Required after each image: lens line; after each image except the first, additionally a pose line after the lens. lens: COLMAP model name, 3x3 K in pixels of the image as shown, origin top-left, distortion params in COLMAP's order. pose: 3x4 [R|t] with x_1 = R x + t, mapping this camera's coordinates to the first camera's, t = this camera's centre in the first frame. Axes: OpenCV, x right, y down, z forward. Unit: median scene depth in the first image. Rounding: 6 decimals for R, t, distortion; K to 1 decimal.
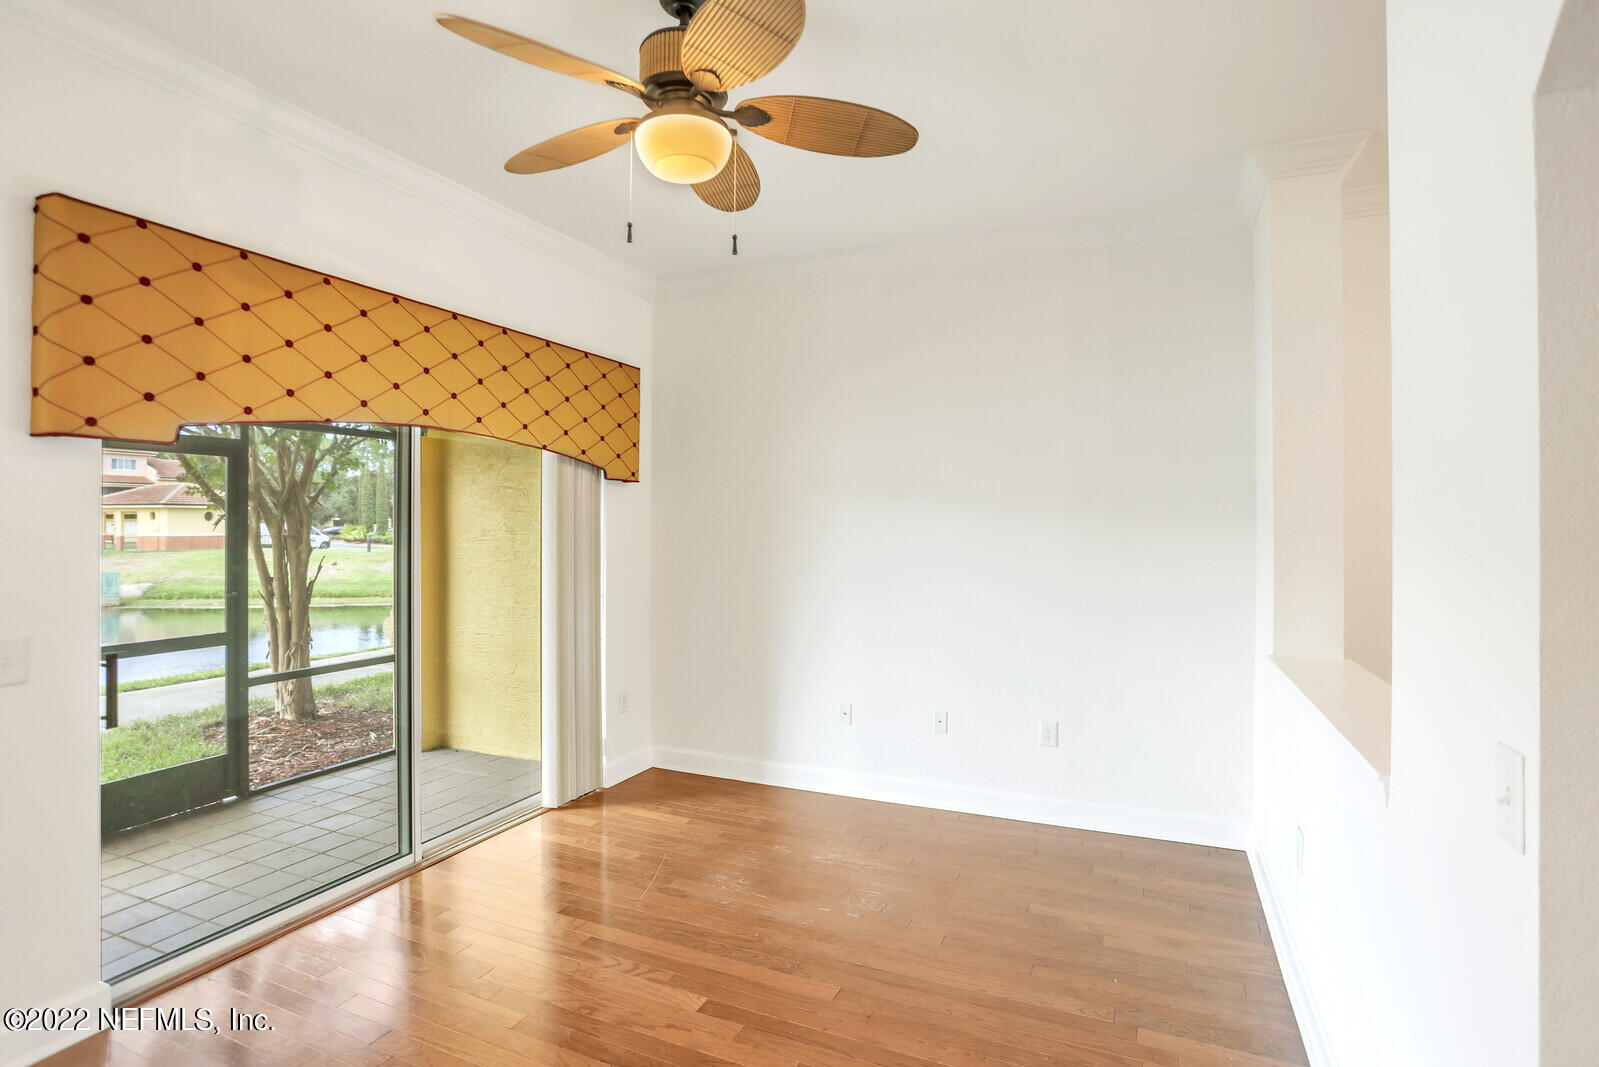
lens RADIAL K [[775.4, 0, 799.5], [0, 775.4, 533.5], [0, 0, 1]] dist [-0.000126, 0.000041]
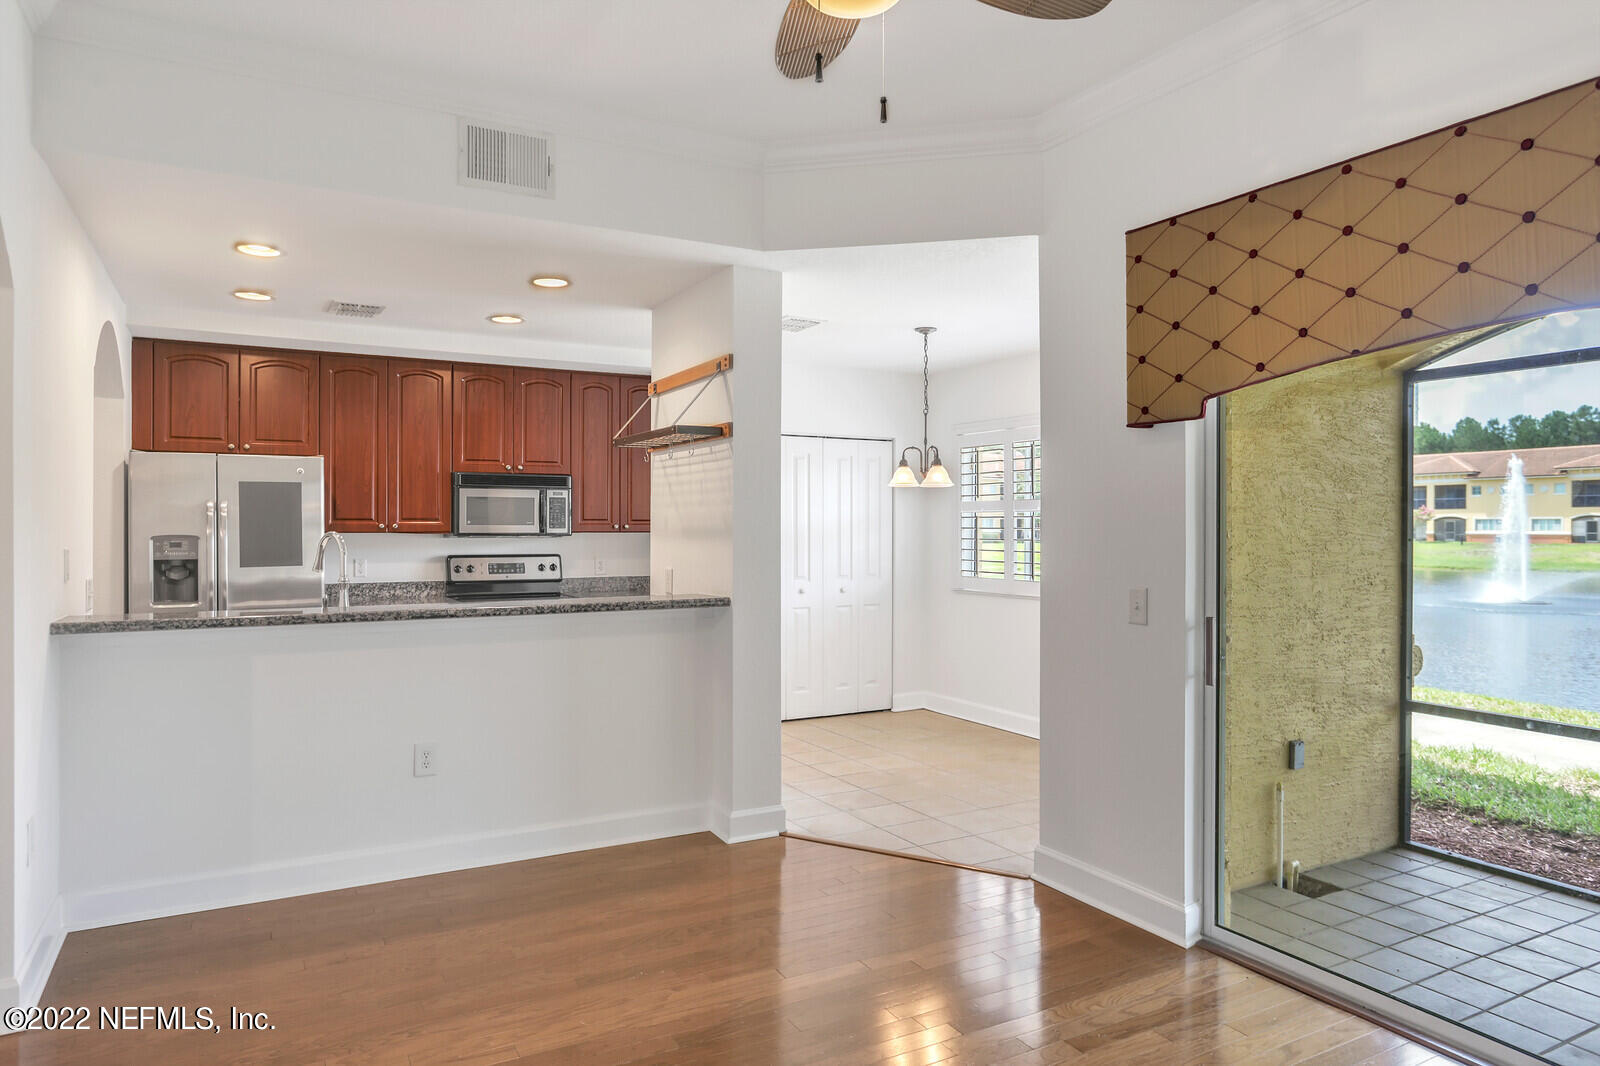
lens RADIAL K [[1028.8, 0, 800.0], [0, 1028.8, 533.0], [0, 0, 1]] dist [-0.002237, -0.000792]
pose [[-0.606223, 0.014934, -0.795155, 0.547407], [-0.000930, 0.999810, 0.019486, 0.011993], [0.795294, 0.012553, -0.606094, 1.249160]]
